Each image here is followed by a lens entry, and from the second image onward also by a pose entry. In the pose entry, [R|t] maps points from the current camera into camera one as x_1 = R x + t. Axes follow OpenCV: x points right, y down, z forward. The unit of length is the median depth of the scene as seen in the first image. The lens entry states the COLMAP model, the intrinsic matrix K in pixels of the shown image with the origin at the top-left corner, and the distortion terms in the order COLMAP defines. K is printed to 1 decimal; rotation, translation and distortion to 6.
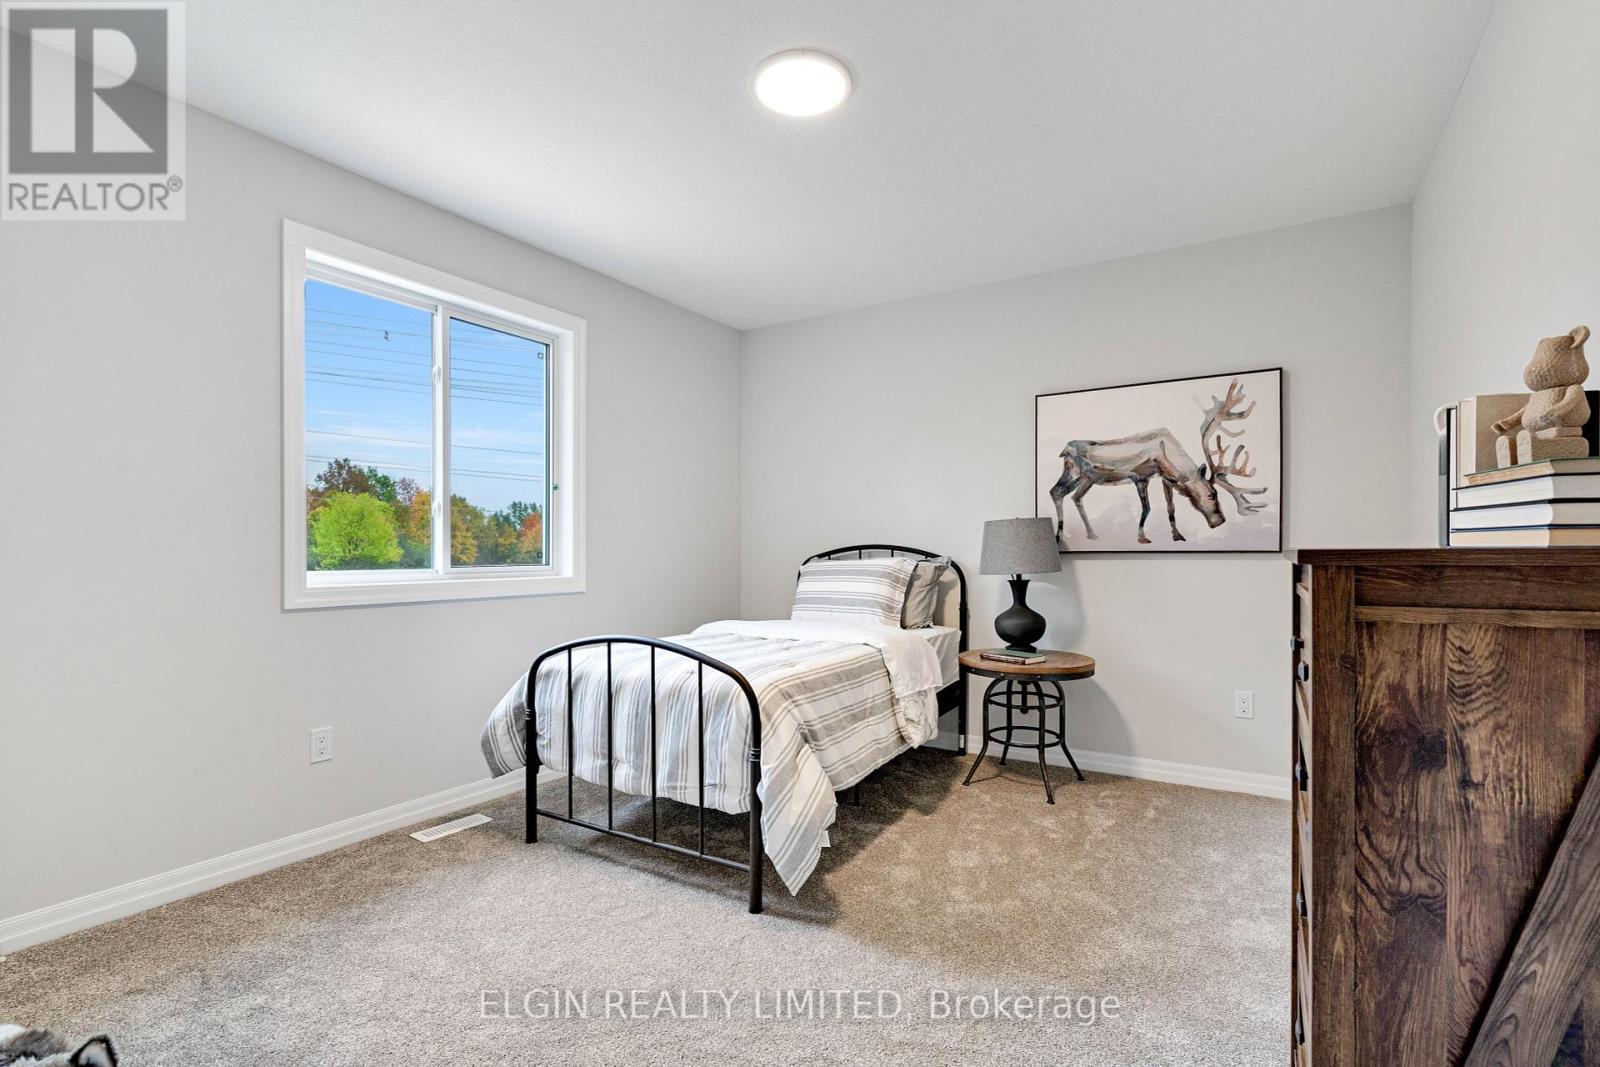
lens RADIAL K [[755.8, 0, 807.8], [0, 755.8, 543.1], [0, 0, 1]] dist [-0.005937, 0.000965]
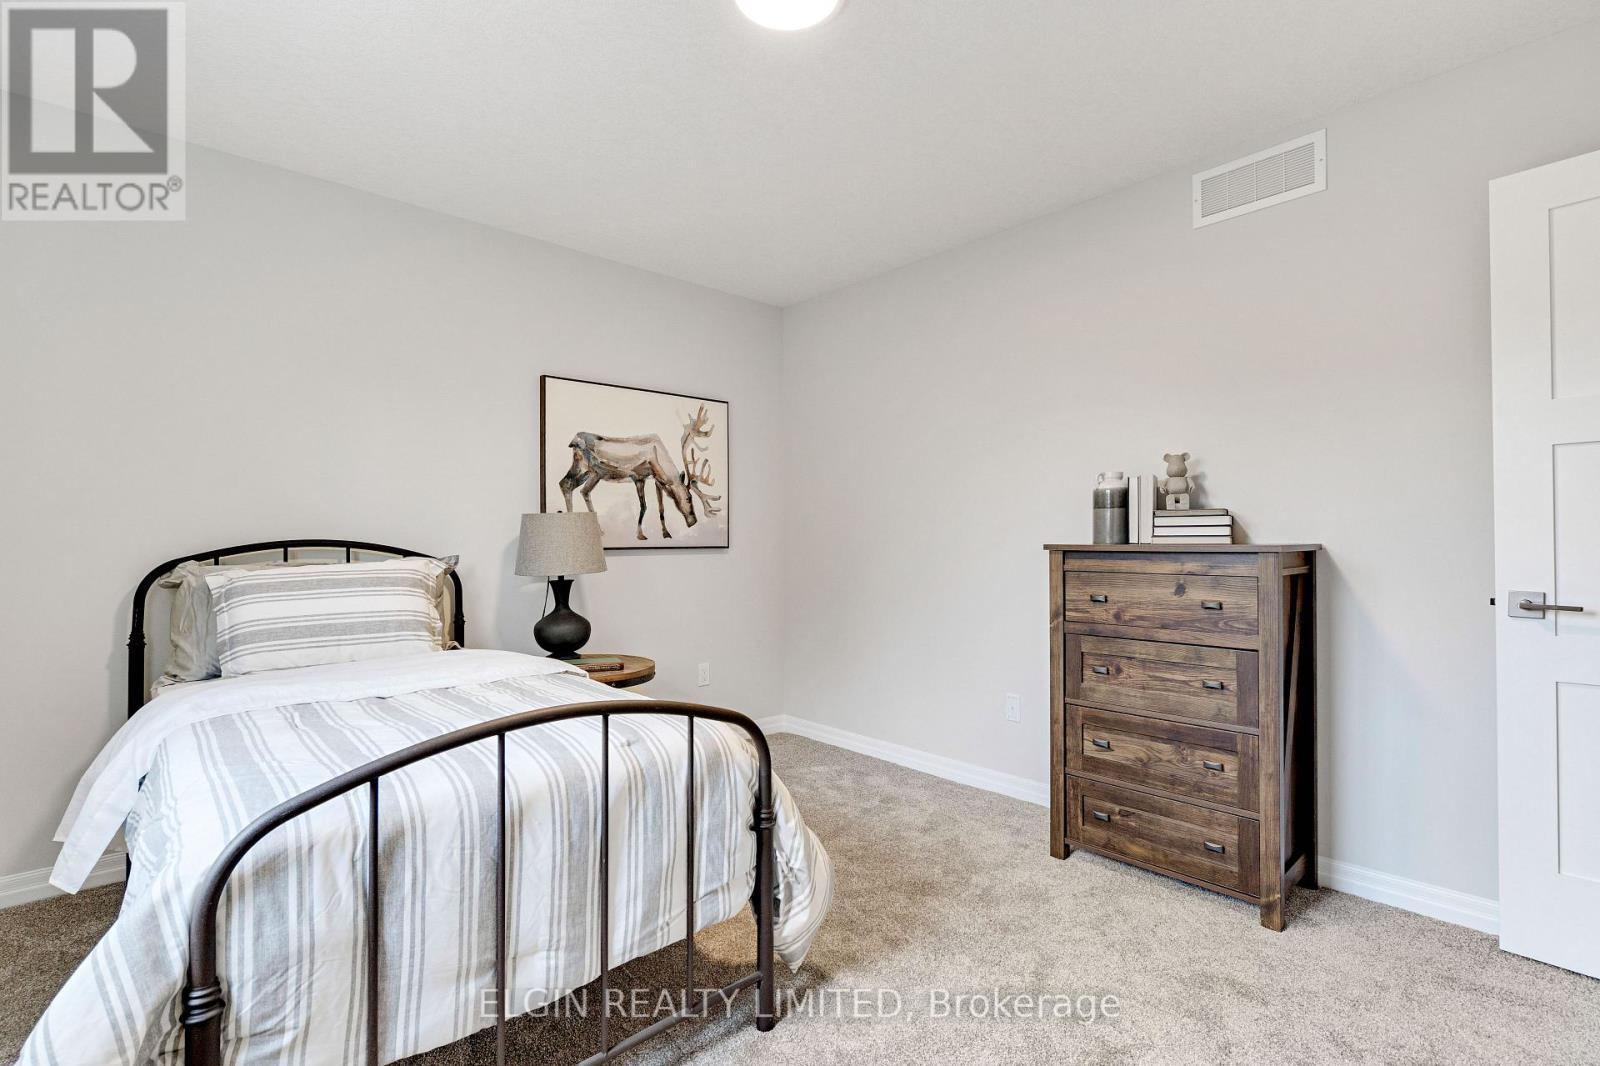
lens RADIAL K [[755.8, 0, 807.3], [0, 755.8, 534.0], [0, 0, 1]] dist [-0.005937, 0.000965]
pose [[0.260379, 0.012018, 0.965432, -0.528867], [-0.005592, 0.999925, -0.010939, 0.002199], [-0.965490, -0.002550, 0.260427, 0.509280]]
